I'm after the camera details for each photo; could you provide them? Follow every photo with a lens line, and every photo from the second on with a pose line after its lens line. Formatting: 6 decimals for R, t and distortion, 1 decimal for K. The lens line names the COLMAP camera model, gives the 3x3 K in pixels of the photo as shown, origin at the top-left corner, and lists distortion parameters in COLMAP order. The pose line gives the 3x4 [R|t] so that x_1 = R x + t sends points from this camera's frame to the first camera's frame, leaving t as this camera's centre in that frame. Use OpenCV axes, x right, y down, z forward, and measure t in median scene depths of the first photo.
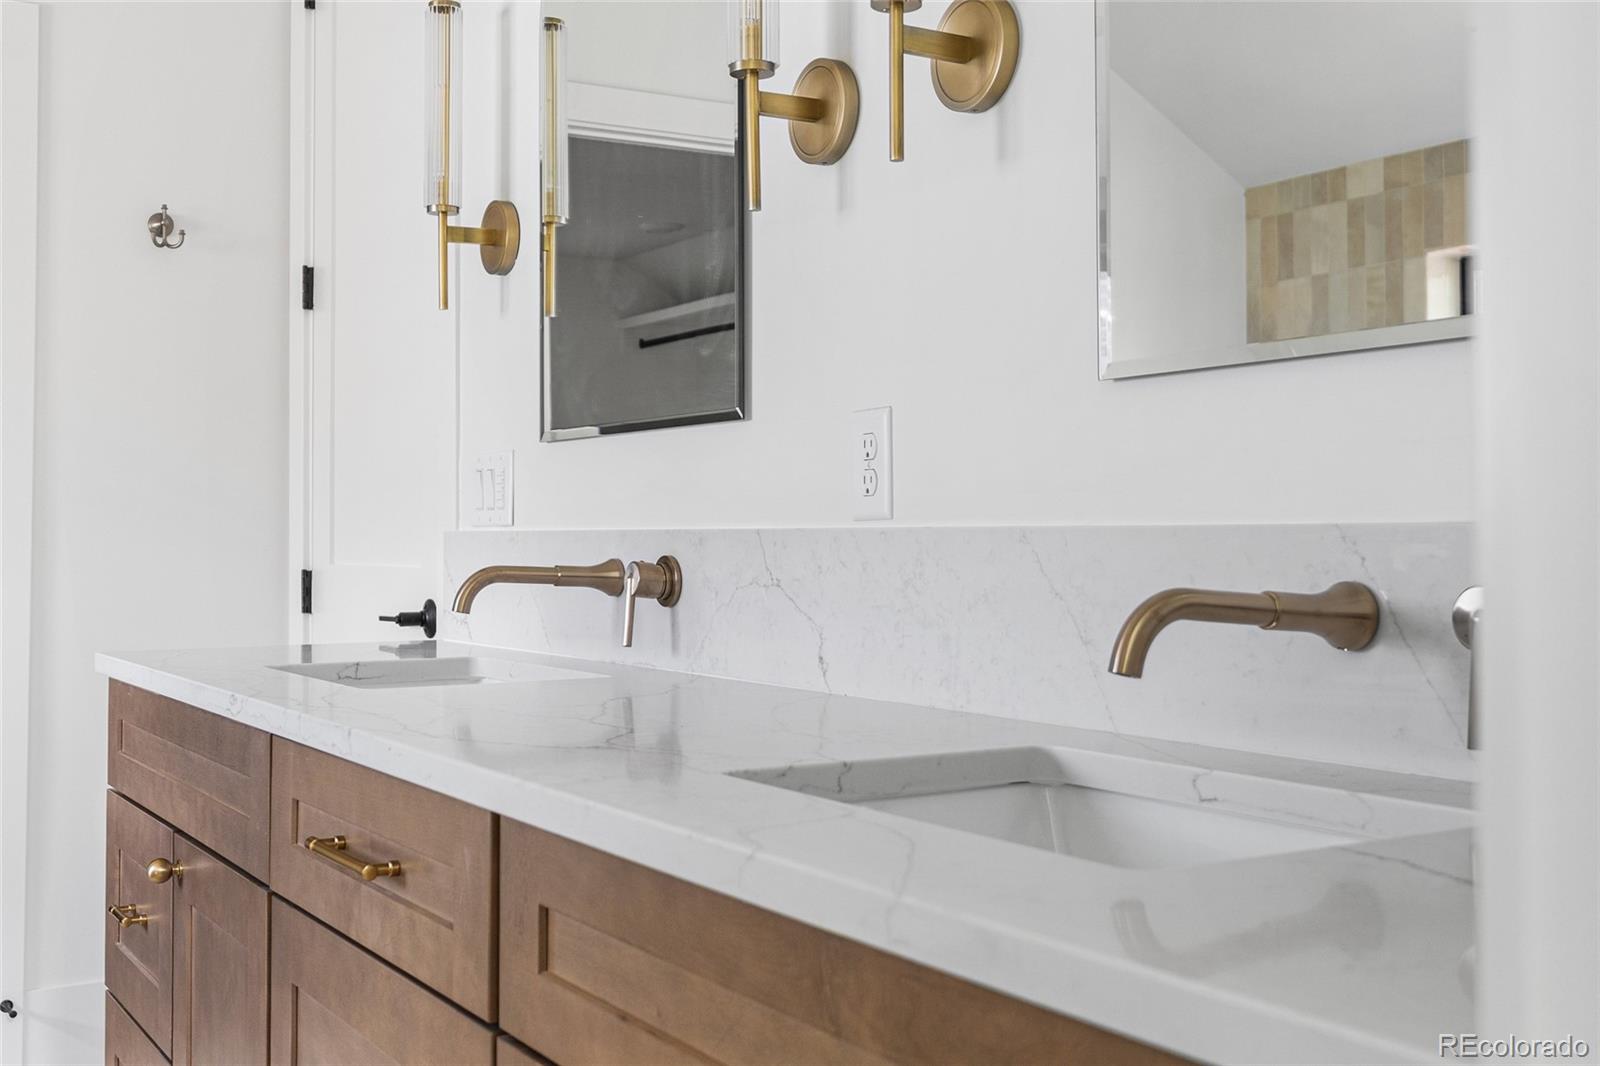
lens RADIAL K [[1774.0, 0, 799.9], [0, 1774.0, 476.3], [0, 0, 1]] dist [0.014546, 0.013635]
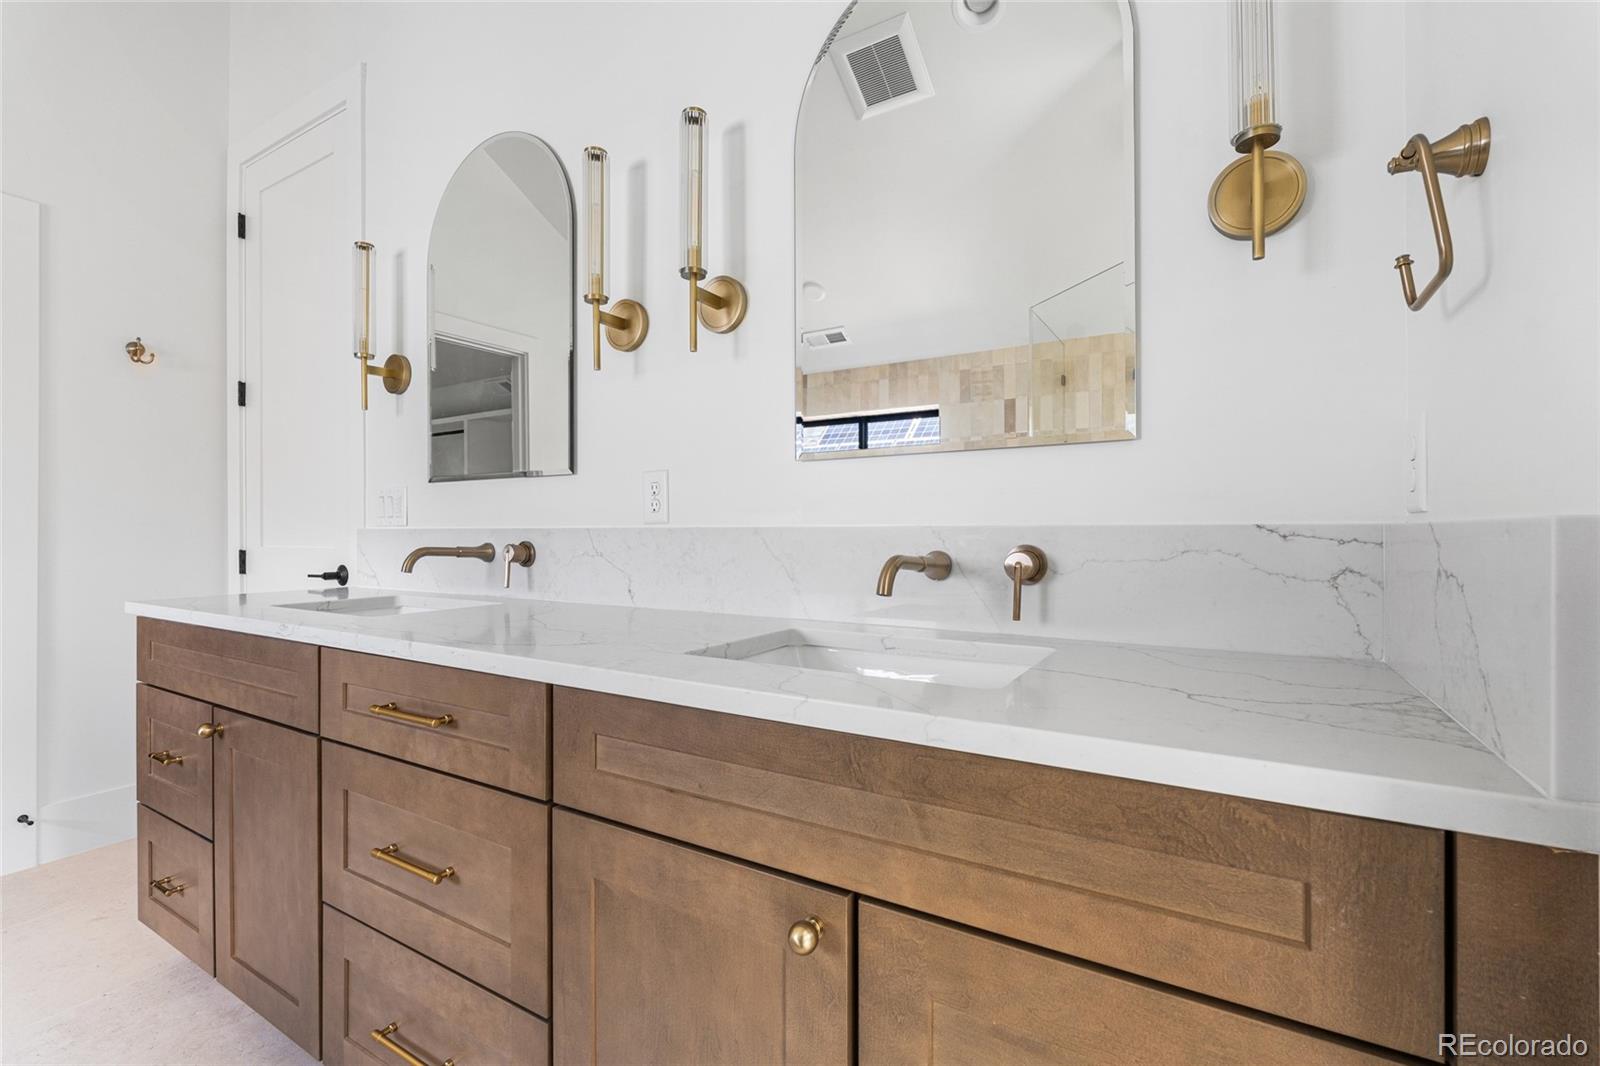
lens RADIAL K [[713.6, 0, 798.7], [0, 713.6, 527.7], [0, 0, 1]] dist [0.000385, 0.000336]
pose [[0.888588, 0.002650, 0.458698, -0.173442], [-0.015594, 0.999580, 0.024434, 0.005307], [-0.458441, -0.028865, 0.888256, 0.152370]]
